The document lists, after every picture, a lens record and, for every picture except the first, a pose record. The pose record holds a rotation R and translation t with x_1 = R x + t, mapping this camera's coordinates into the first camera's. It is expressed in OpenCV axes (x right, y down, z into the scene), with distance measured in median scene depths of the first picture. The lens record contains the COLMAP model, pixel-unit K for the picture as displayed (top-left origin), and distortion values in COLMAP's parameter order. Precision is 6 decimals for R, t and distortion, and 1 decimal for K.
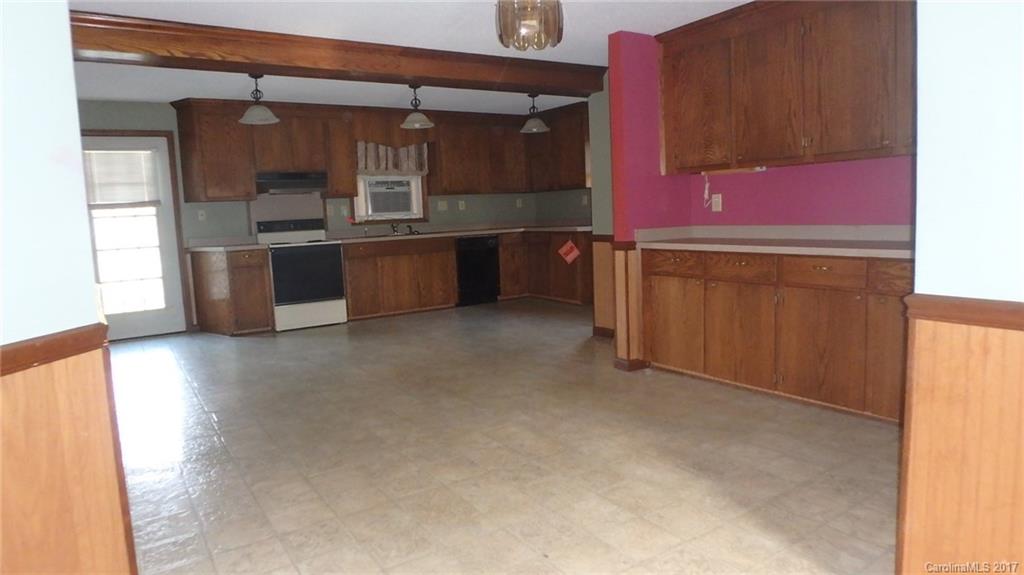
lens RADIAL K [[631.0, 0, 515.8], [0, 631.0, 287.6], [0, 0, 1]] dist [-0.046082, 0.000576]
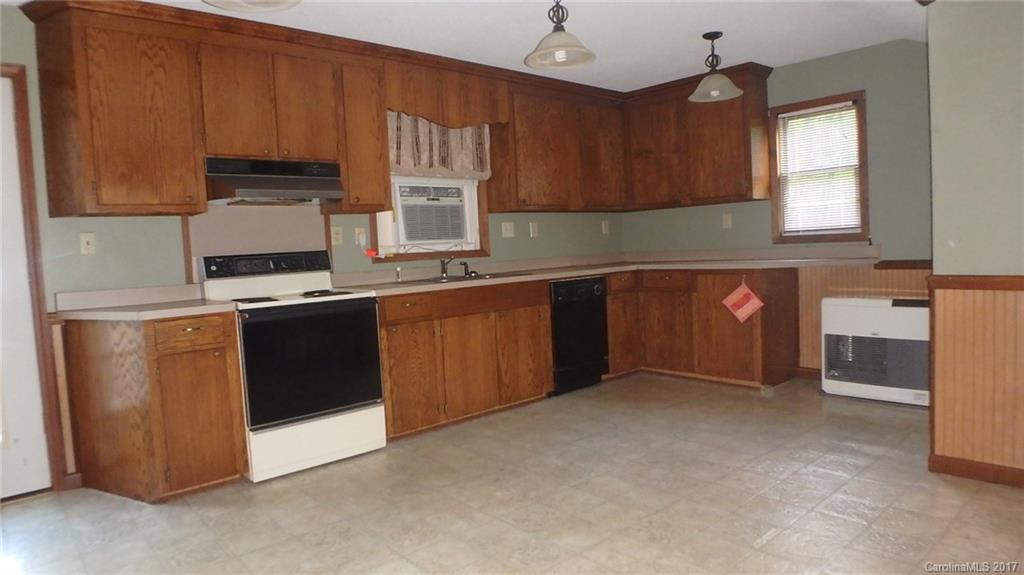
lens RADIAL K [[631.0, 0, 515.8], [0, 631.0, 287.6], [0, 0, 1]] dist [-0.046082, 0.000576]
pose [[0.990474, -0.016236, 0.136740, -0.215992], [0.024293, 0.998052, -0.057460, -0.041782], [-0.135541, 0.060234, 0.988939, 0.433764]]
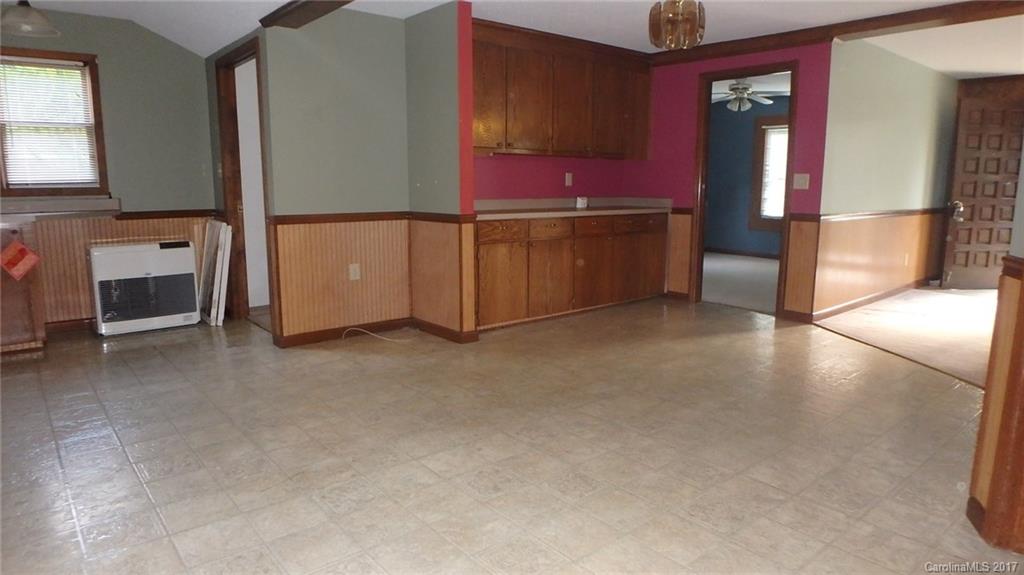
lens RADIAL K [[631.0, 0, 515.8], [0, 631.0, 287.6], [0, 0, 1]] dist [-0.046082, 0.000576]
pose [[-0.111453, -0.123059, 0.986121, -0.503523], [0.123336, 0.982919, 0.136599, -0.051677], [-0.986087, 0.136848, -0.094371, 0.621309]]
